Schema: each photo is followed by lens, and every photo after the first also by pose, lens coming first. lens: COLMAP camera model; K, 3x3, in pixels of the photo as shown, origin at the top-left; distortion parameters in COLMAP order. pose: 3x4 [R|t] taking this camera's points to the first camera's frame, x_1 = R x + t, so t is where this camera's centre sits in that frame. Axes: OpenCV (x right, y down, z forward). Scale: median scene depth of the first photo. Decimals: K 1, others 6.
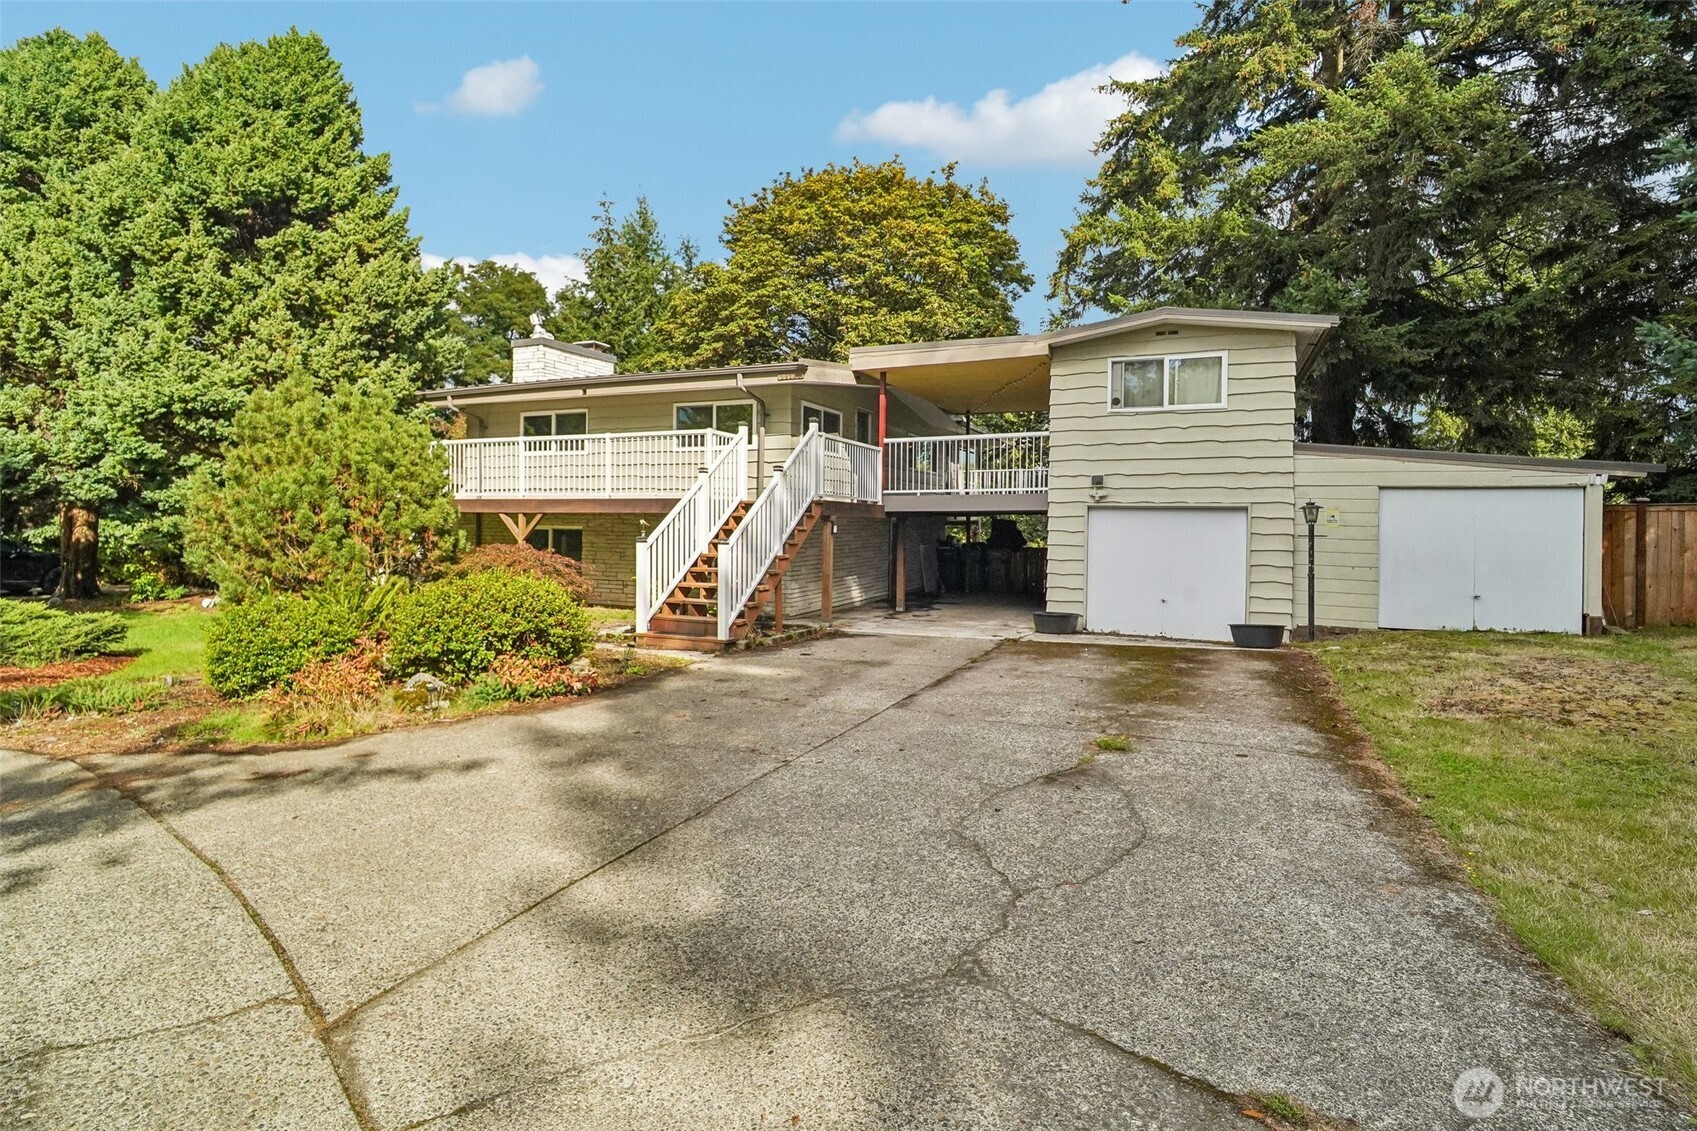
lens RADIAL K [[814.0, 0, 850.1], [0, 814.0, 507.3], [0, 0, 1]] dist [0.004166, -0.016296]
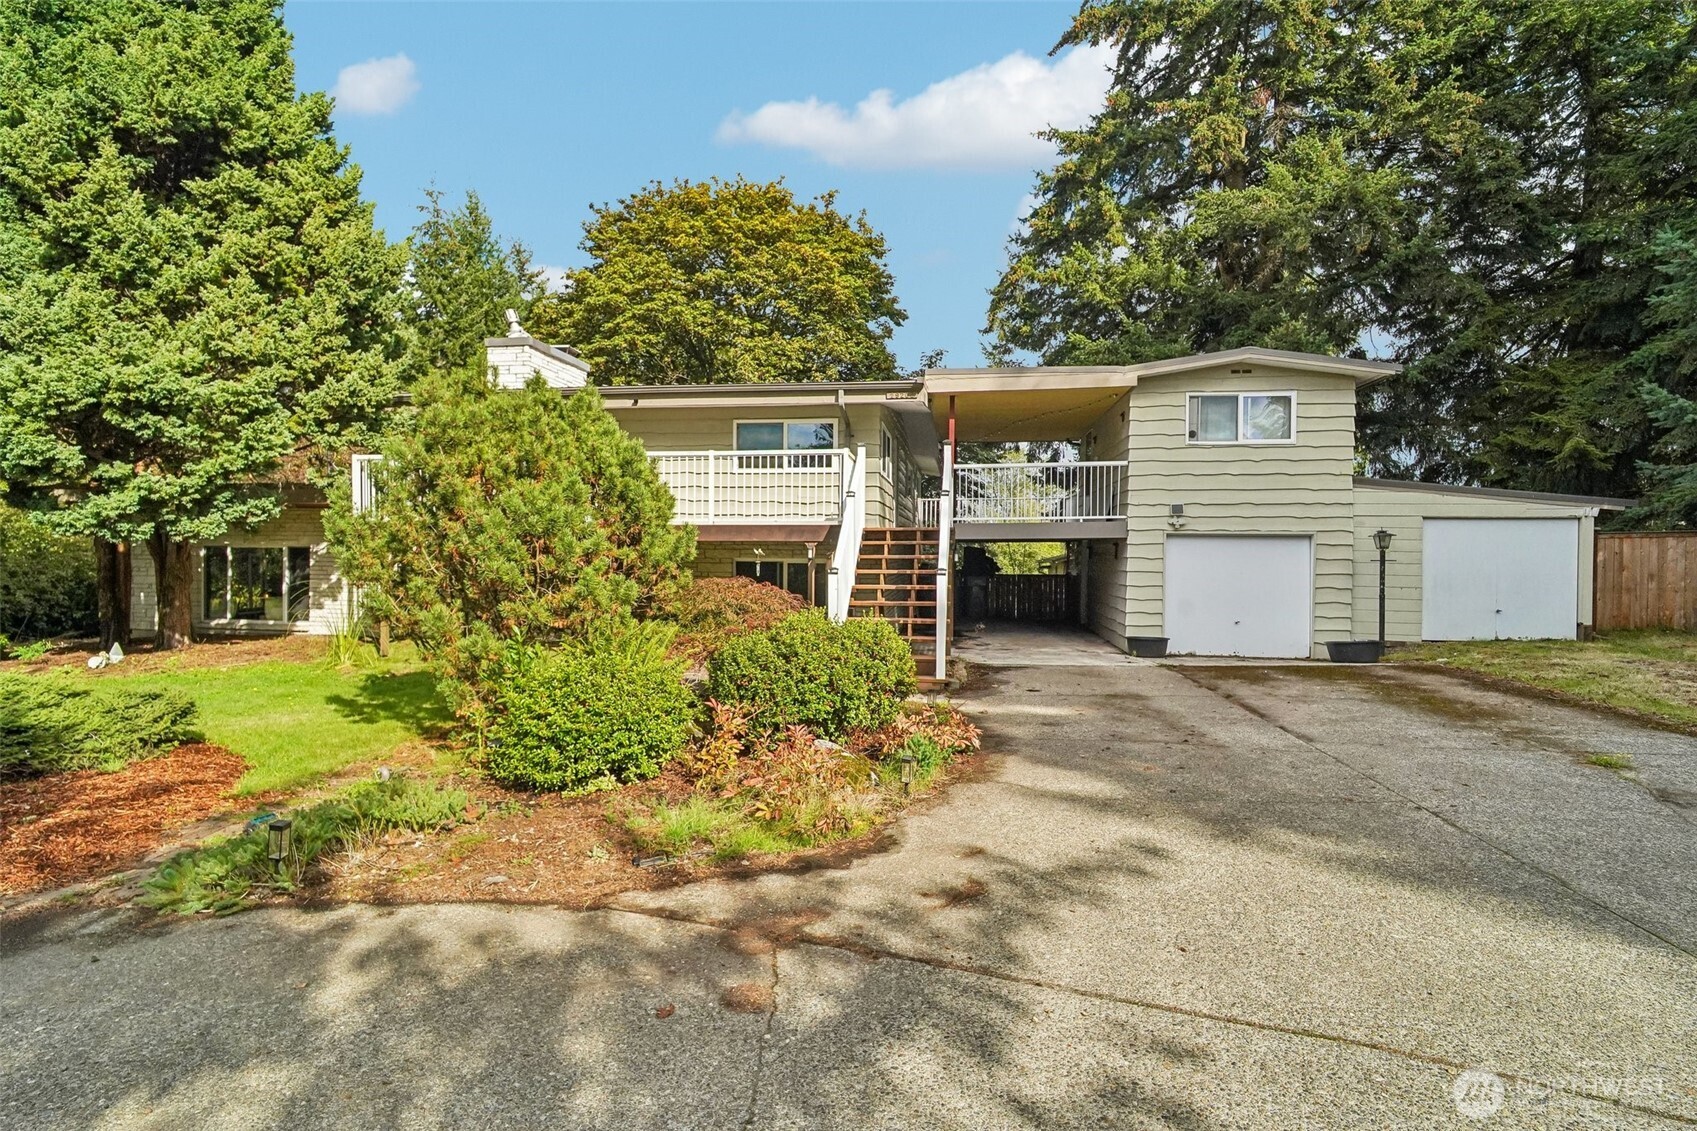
lens RADIAL K [[801.7, 0, 857.6], [0, 801.7, 550.0], [0, 0, 1]] dist [-0.003401, -0.000895]
pose [[0.962521, -0.004661, 0.271167, -0.339165], [-0.000157, 0.999843, 0.017744, 0.001026], [-0.271207, -0.017121, 0.962369, 0.109769]]
